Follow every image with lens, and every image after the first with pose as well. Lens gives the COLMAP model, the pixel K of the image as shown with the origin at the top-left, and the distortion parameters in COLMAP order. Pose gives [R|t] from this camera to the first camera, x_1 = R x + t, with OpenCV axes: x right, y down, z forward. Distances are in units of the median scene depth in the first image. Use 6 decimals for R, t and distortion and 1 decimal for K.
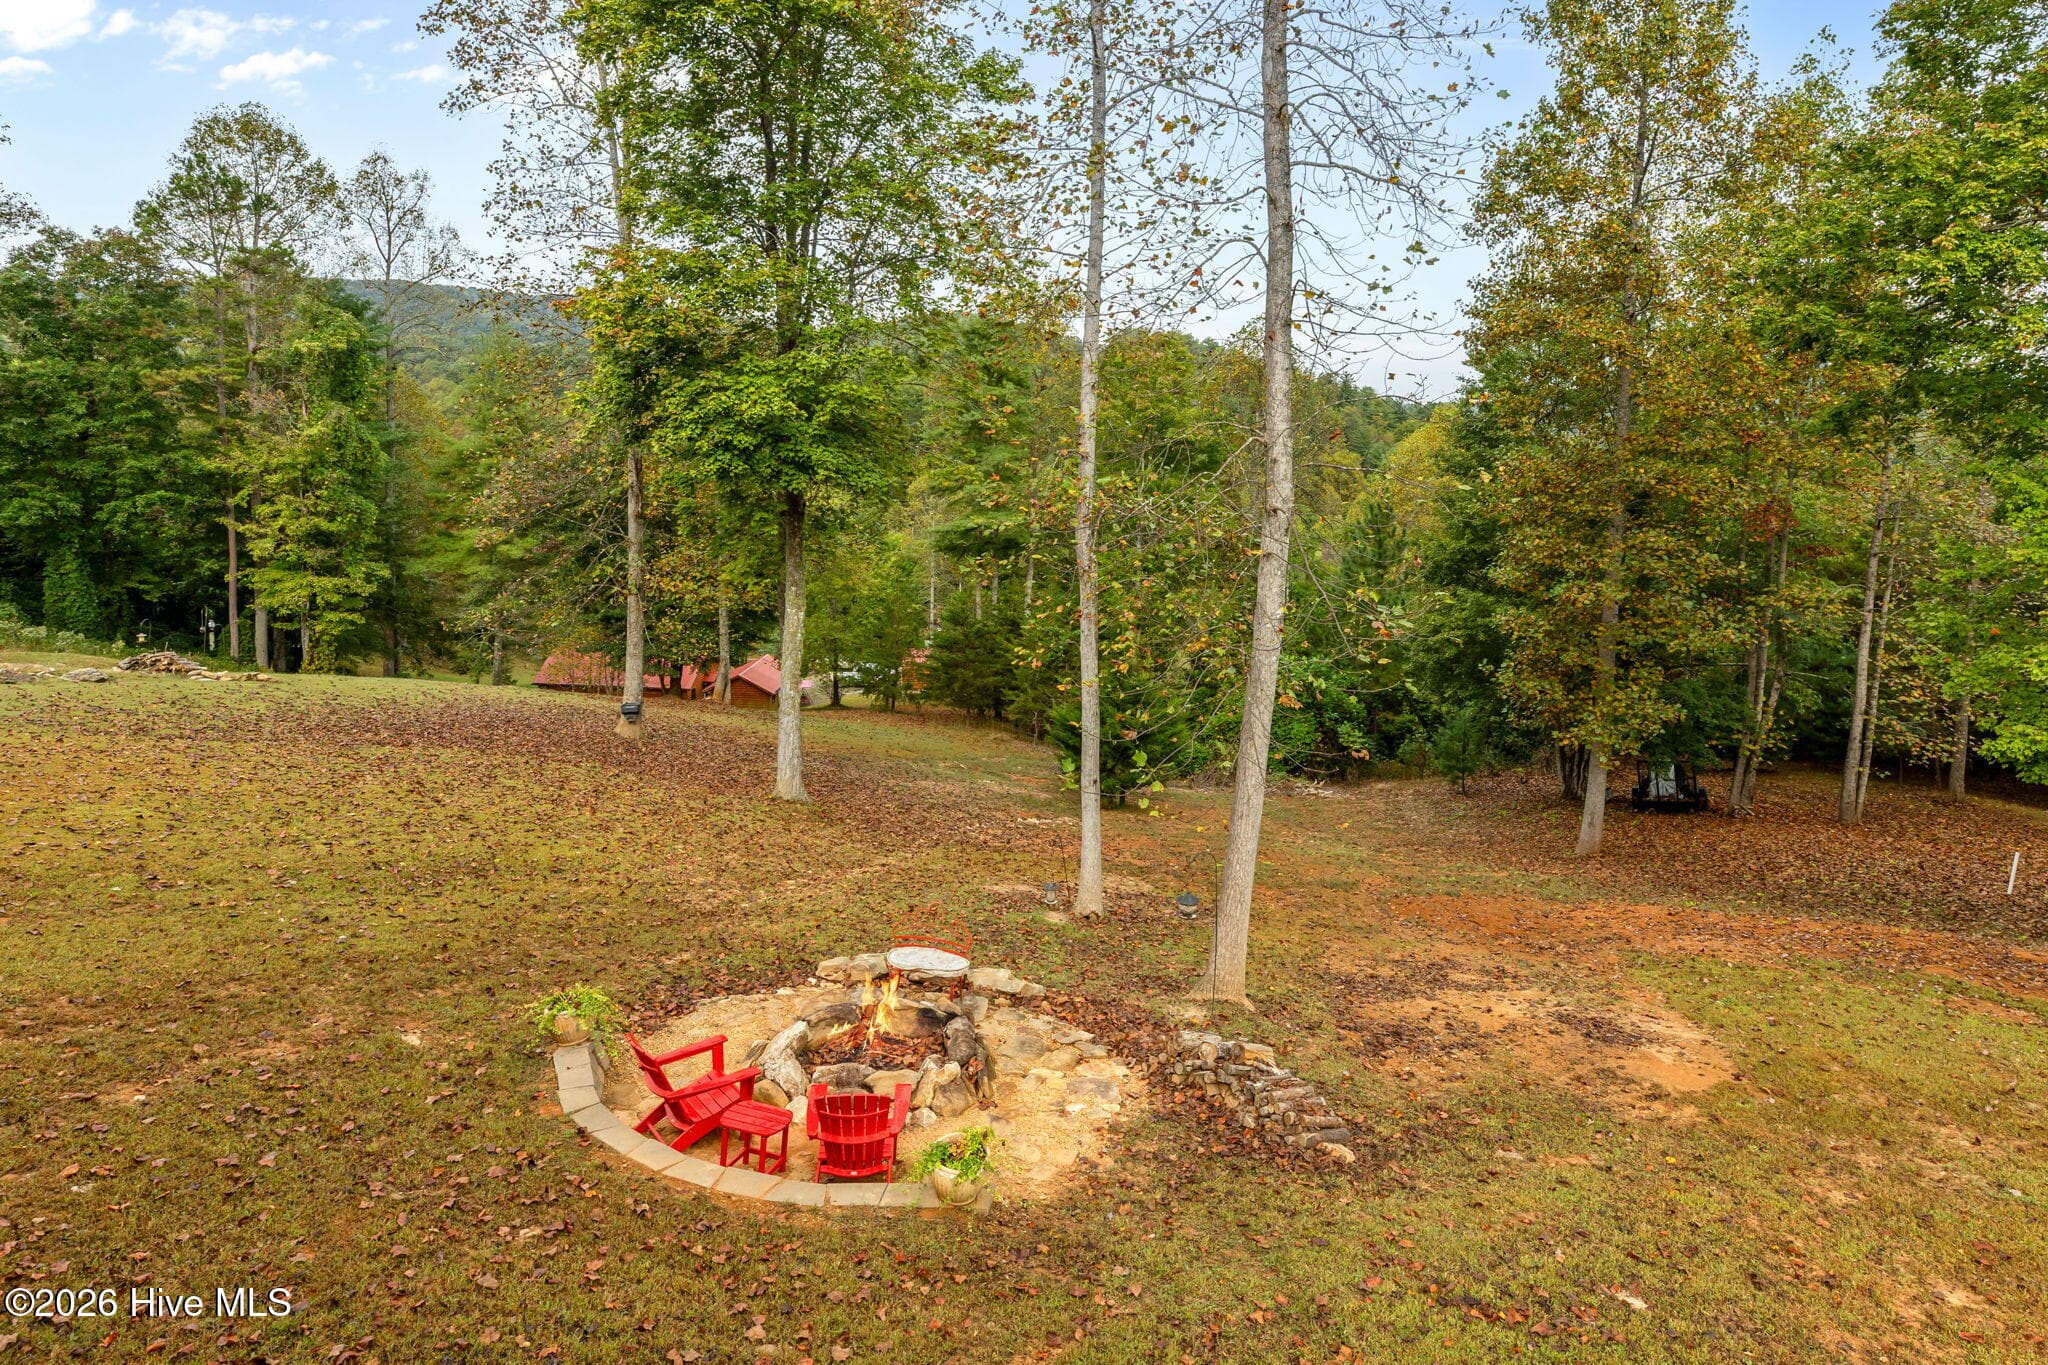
lens RADIAL K [[1221.0, 0, 1101.6], [0, 1221.0, 514.2], [0, 0, 1]] dist [-0.006773, 0.004753]
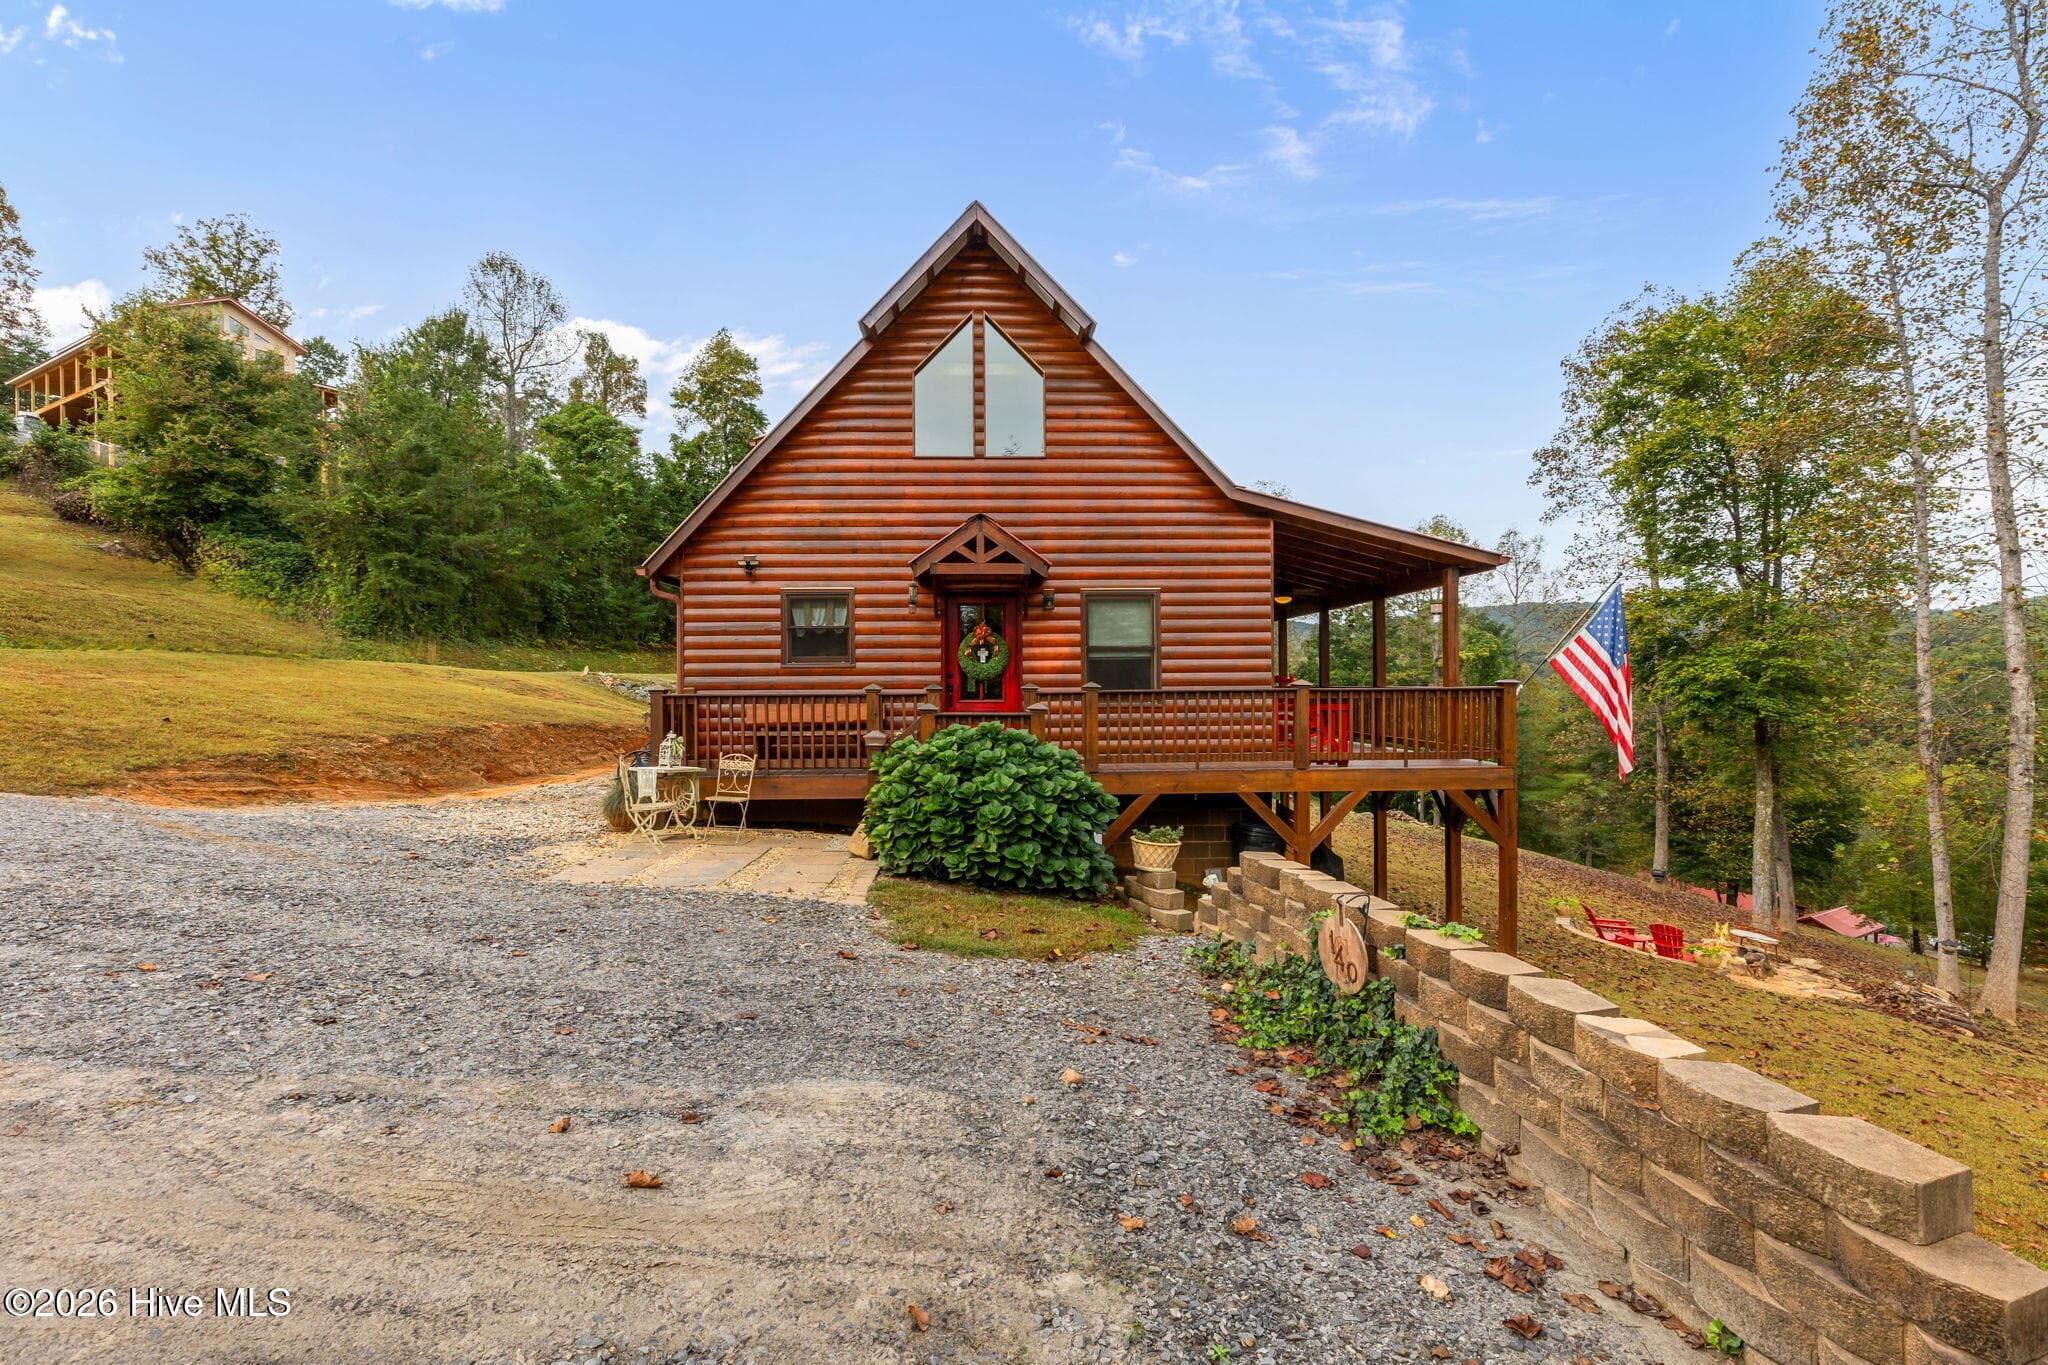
lens RADIAL K [[930.7, 0, 993.7], [0, 930.7, 682.7], [0, 0, 1]] dist [0.002723, -0.000734]
pose [[0.503672, -0.032130, -0.863297, 0.234706], [-0.056453, 0.995948, -0.070003, 0.050411], [0.862048, 0.083994, 0.499817, -0.370009]]
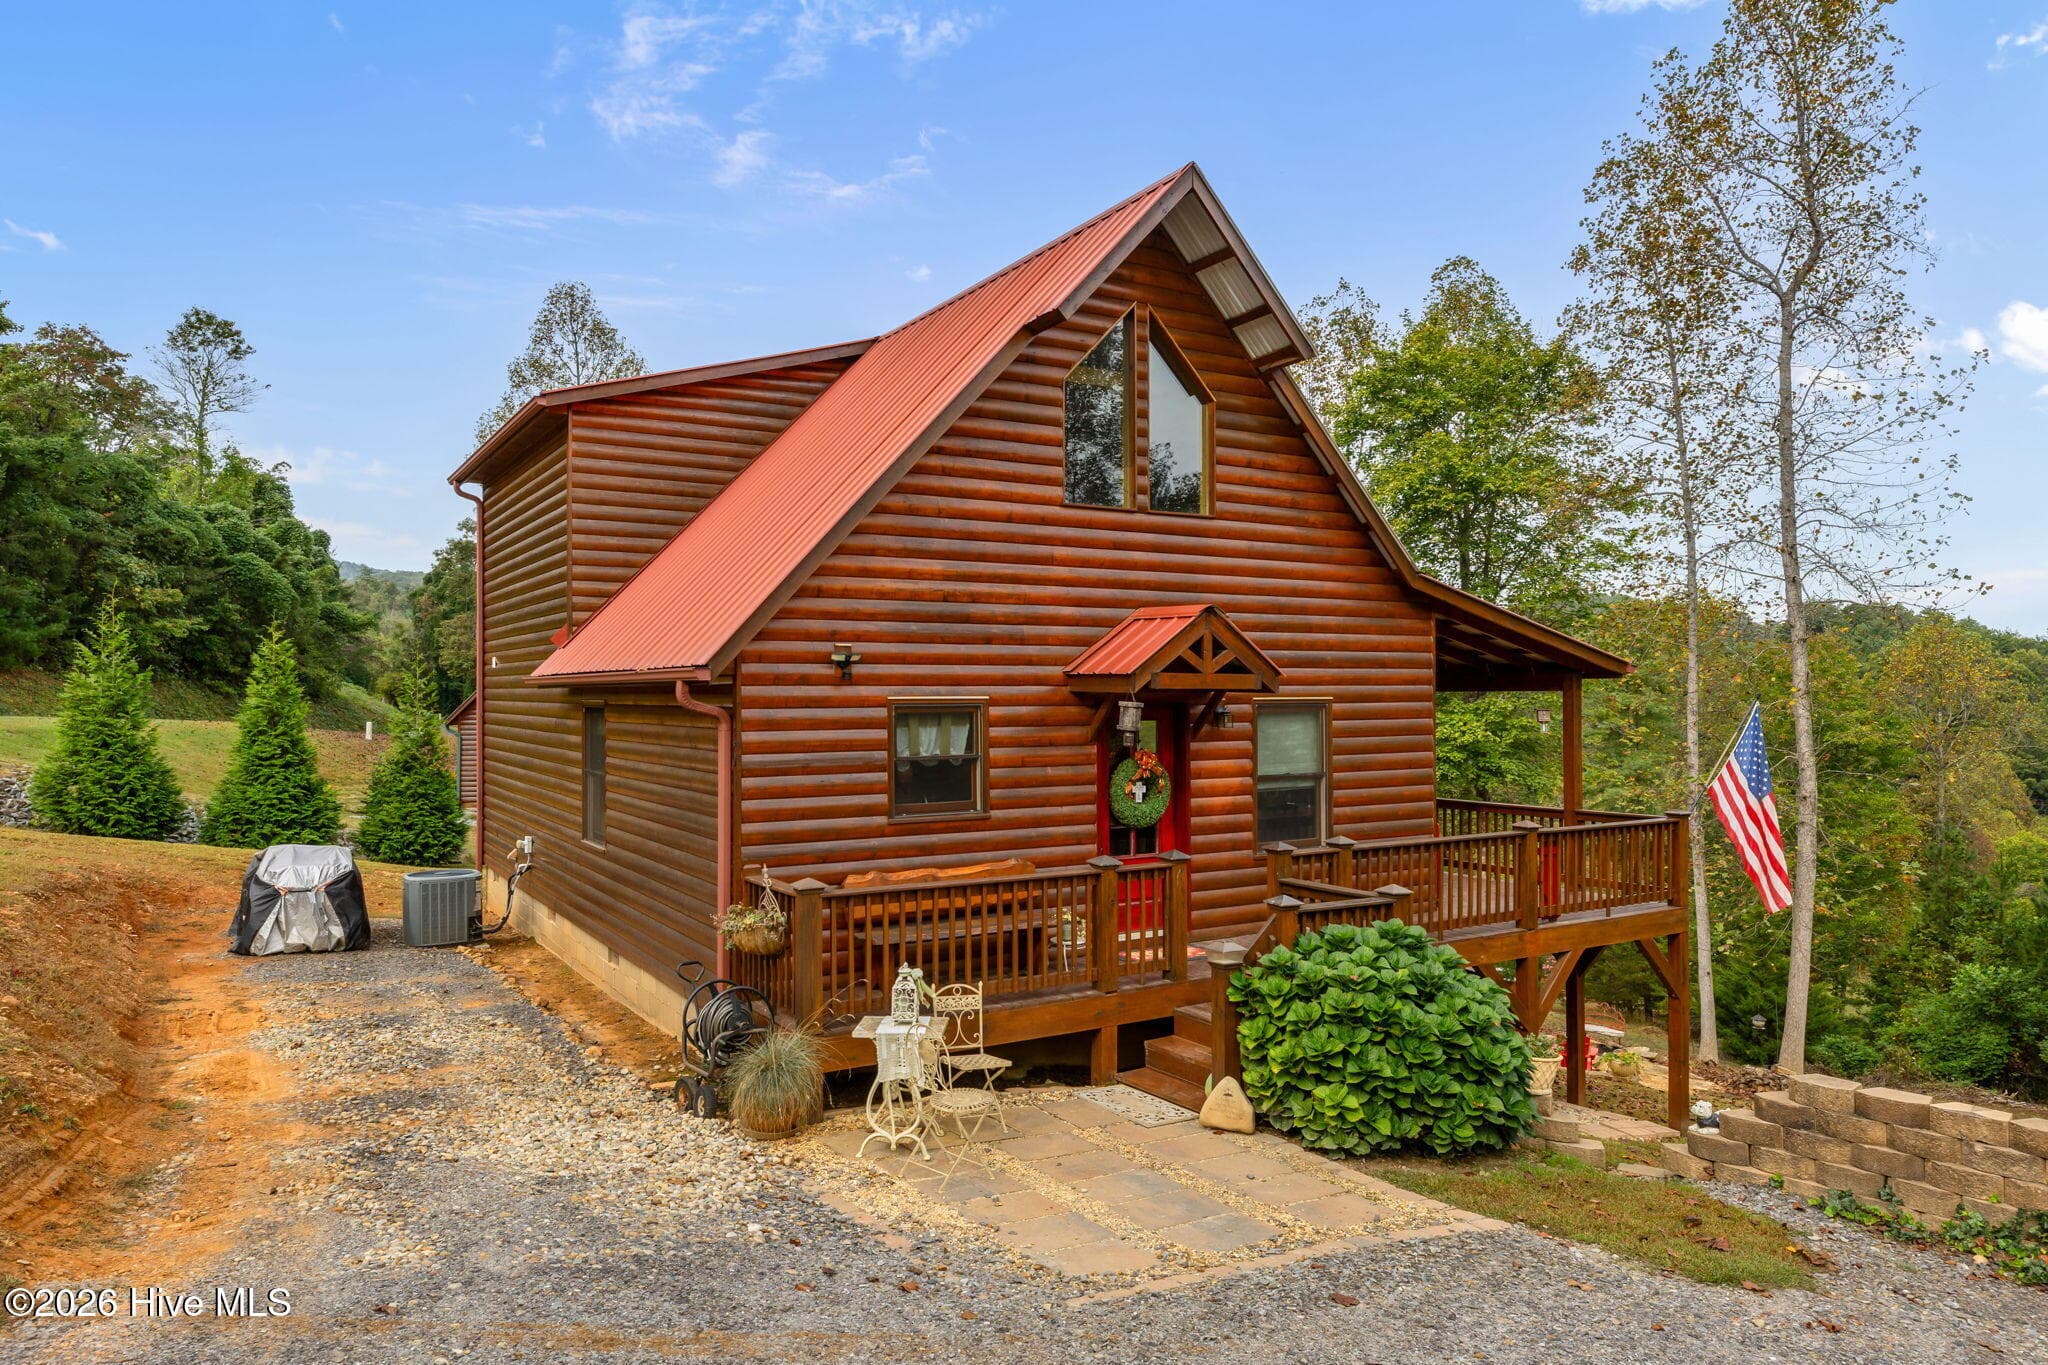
lens RADIAL K [[1350.0, 0, 1019.1], [0, 1350.0, 670.3], [0, 0, 1]] dist [0.019975, -0.007301]
pose [[0.870589, -0.040052, -0.490378, 0.052379], [-0.015202, 0.994016, -0.108175, 0.018434], [0.491776, 0.101631, 0.864770, -0.553983]]
